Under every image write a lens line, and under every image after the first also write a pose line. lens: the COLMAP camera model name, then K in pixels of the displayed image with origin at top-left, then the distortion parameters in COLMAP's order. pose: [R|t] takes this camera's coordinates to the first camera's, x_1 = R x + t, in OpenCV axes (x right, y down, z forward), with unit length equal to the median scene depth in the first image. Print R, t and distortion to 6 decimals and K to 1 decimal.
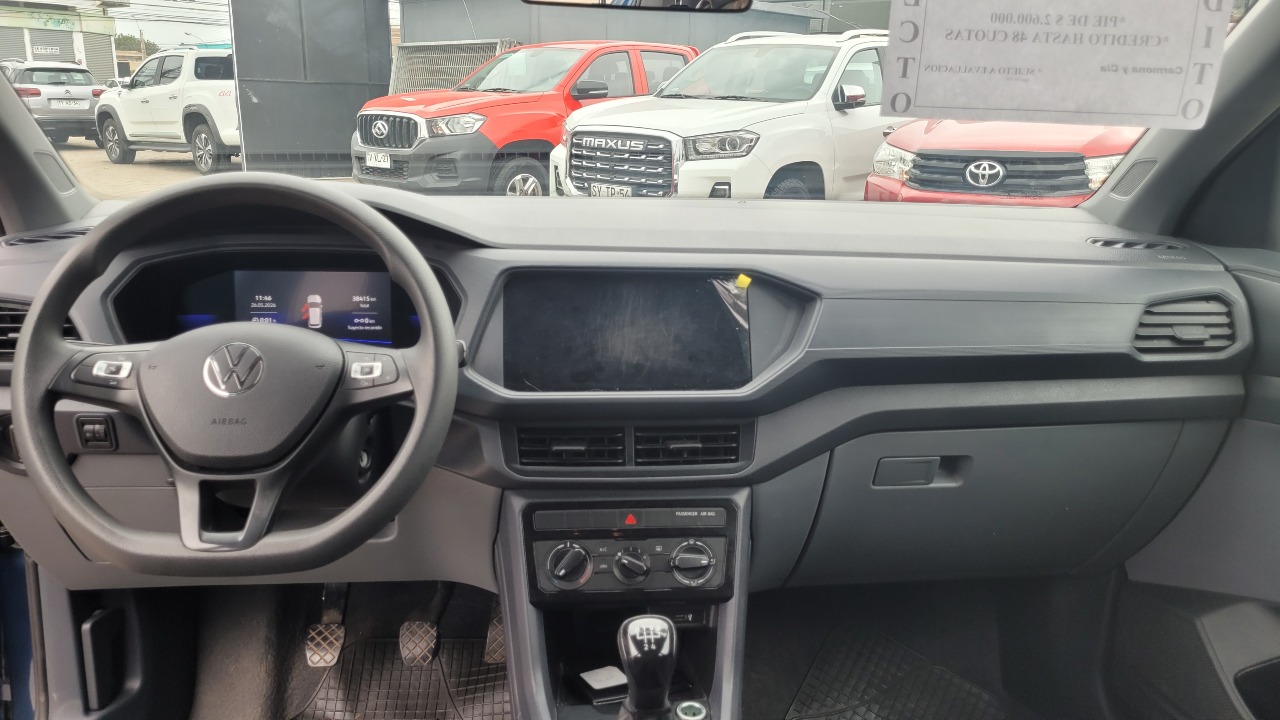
lens RADIAL K [[979.5, 0, 637.8], [0, 979.5, 369.0], [0, 0, 1]] dist [0.051134, -0.046696]
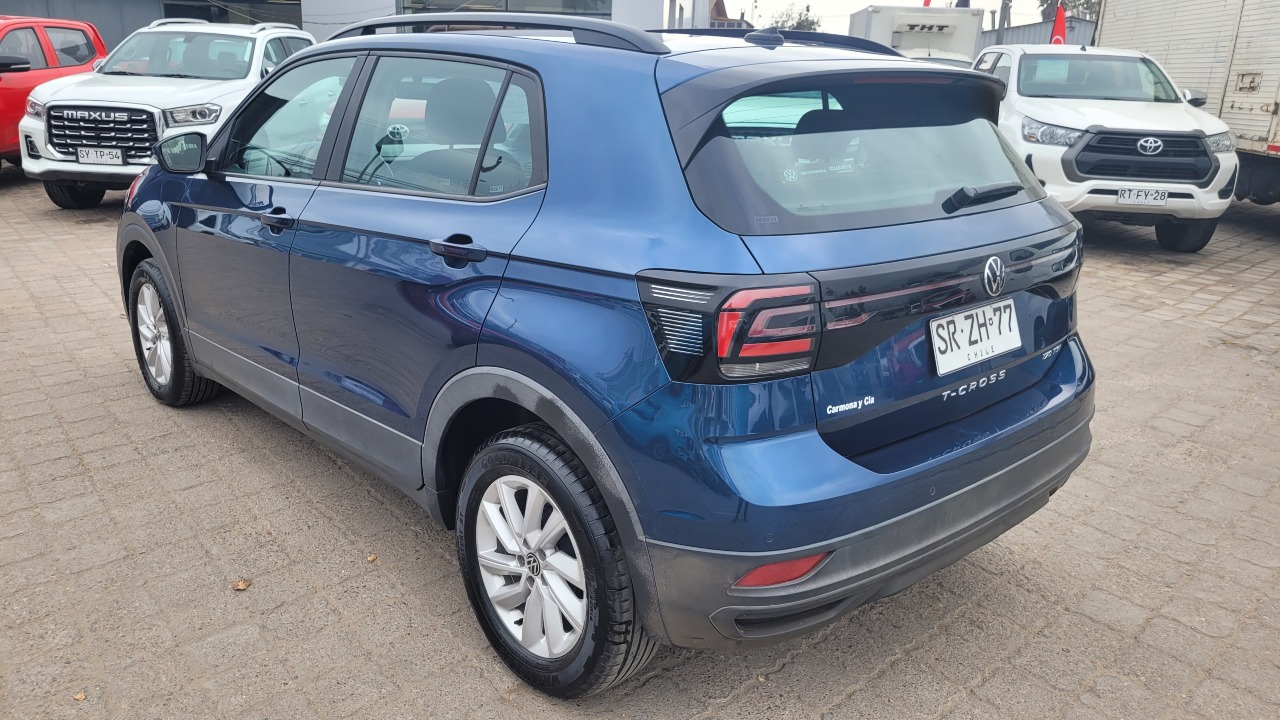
lens RADIAL K [[979.5, 0, 630.8], [0, 979.5, 361.6], [0, 0, 1]] dist [0.051134, -0.046696]
pose [[0.790275, -0.175709, 0.587019, -0.304601], [0.152832, 0.984249, 0.088860, 0.074337], [-0.593386, 0.019492, 0.804682, -0.436792]]
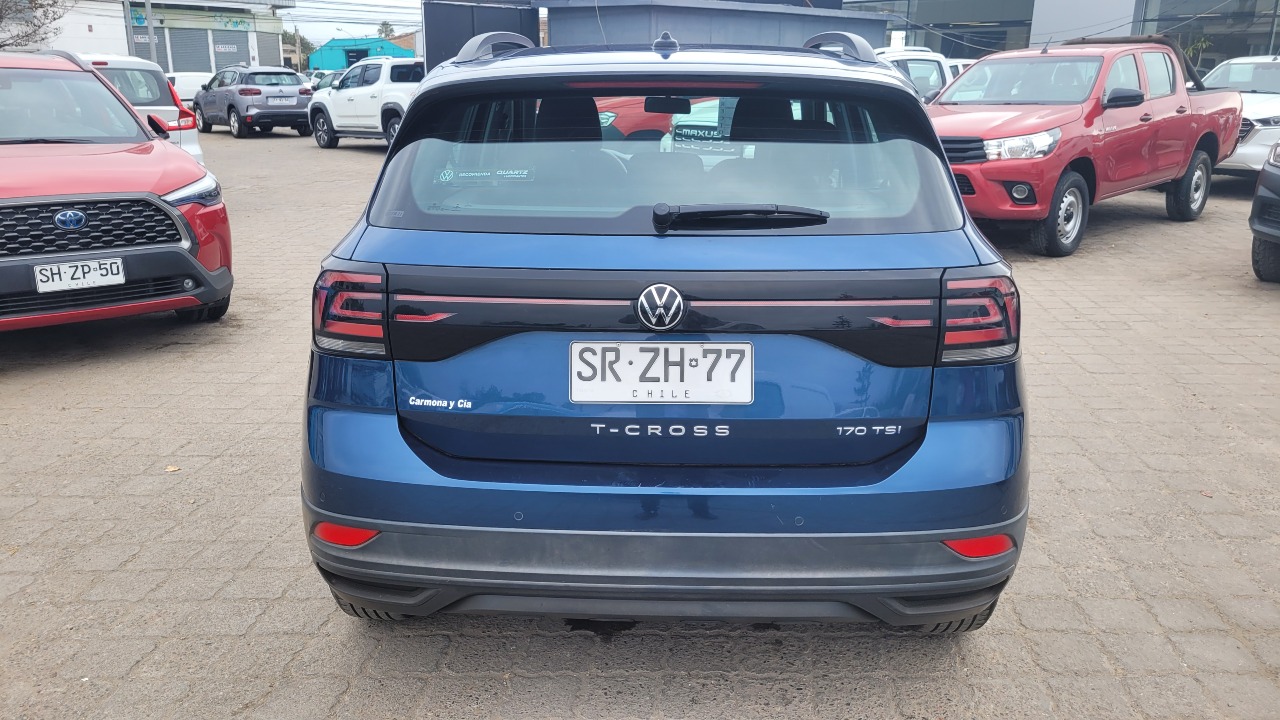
lens RADIAL K [[979.5, 0, 634.2], [0, 979.5, 362.7], [0, 0, 1]] dist [0.051134, -0.046696]
pose [[0.993077, 0.017686, -0.116125, 0.053531], [-0.016177, 0.999772, 0.013921, 0.110355], [0.116344, -0.011946, 0.993137, -0.540836]]
